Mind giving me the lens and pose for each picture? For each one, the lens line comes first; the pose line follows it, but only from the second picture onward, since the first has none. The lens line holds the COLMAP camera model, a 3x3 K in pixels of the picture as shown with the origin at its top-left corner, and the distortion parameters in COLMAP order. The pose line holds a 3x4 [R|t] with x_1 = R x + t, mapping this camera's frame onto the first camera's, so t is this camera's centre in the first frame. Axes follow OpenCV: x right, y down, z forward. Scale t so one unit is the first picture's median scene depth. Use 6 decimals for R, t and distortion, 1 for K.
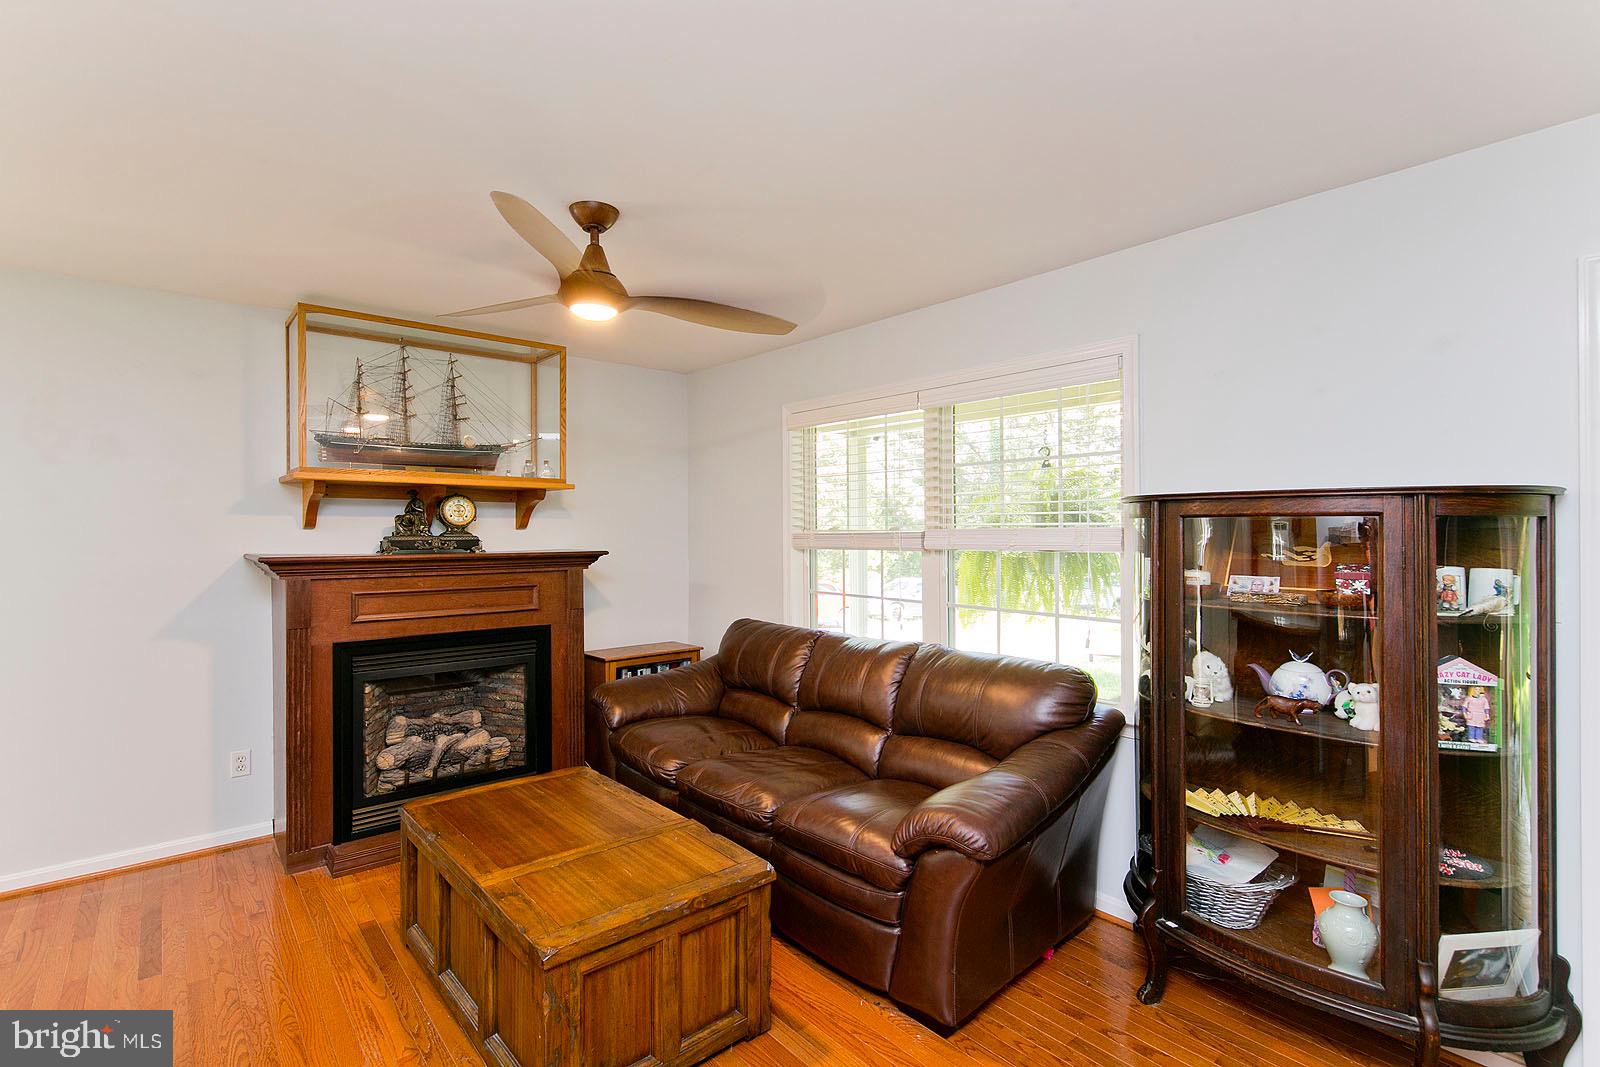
lens RADIAL K [[740.4, 0, 800.0], [0, 740.4, 533.5], [0, 0, 1]] dist [0.000047, -0.000047]
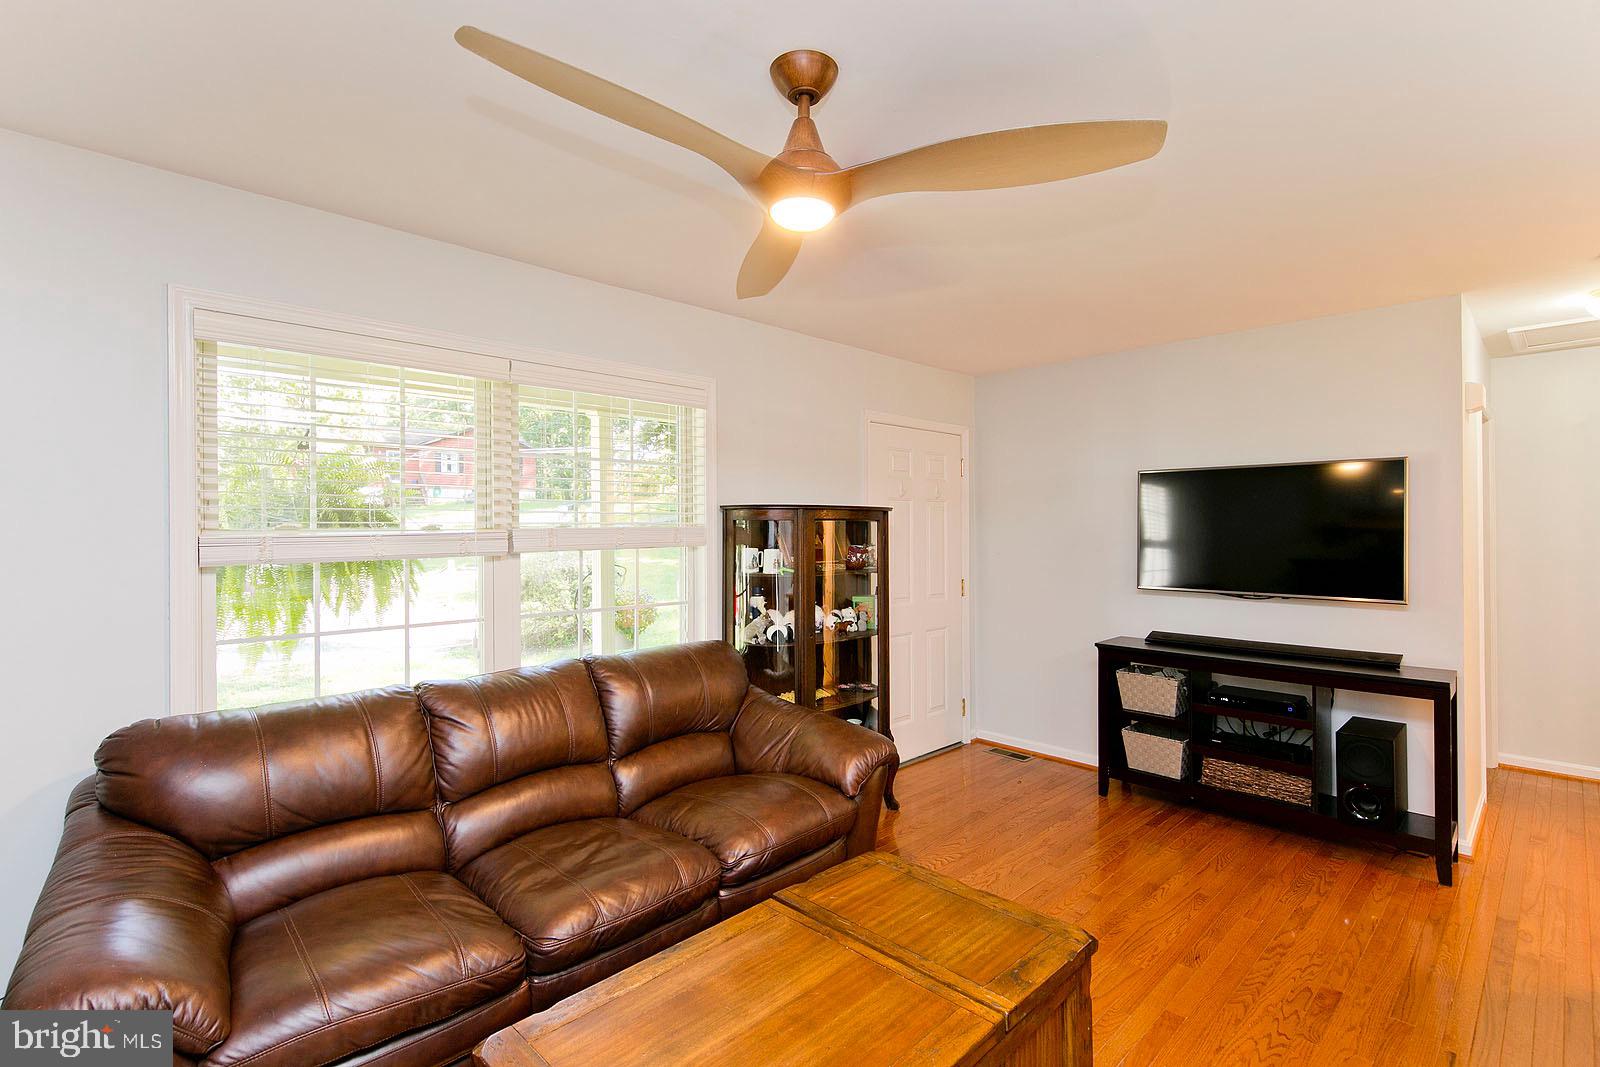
lens RADIAL K [[740.4, 0, 800.0], [0, 740.4, 533.5], [0, 0, 1]] dist [0.000047, -0.000047]
pose [[-0.044546, -0.010472, 0.998952, -1.009015], [0.010458, 0.999885, 0.010949, -0.009193], [-0.998953, 0.010935, -0.044431, 1.083800]]
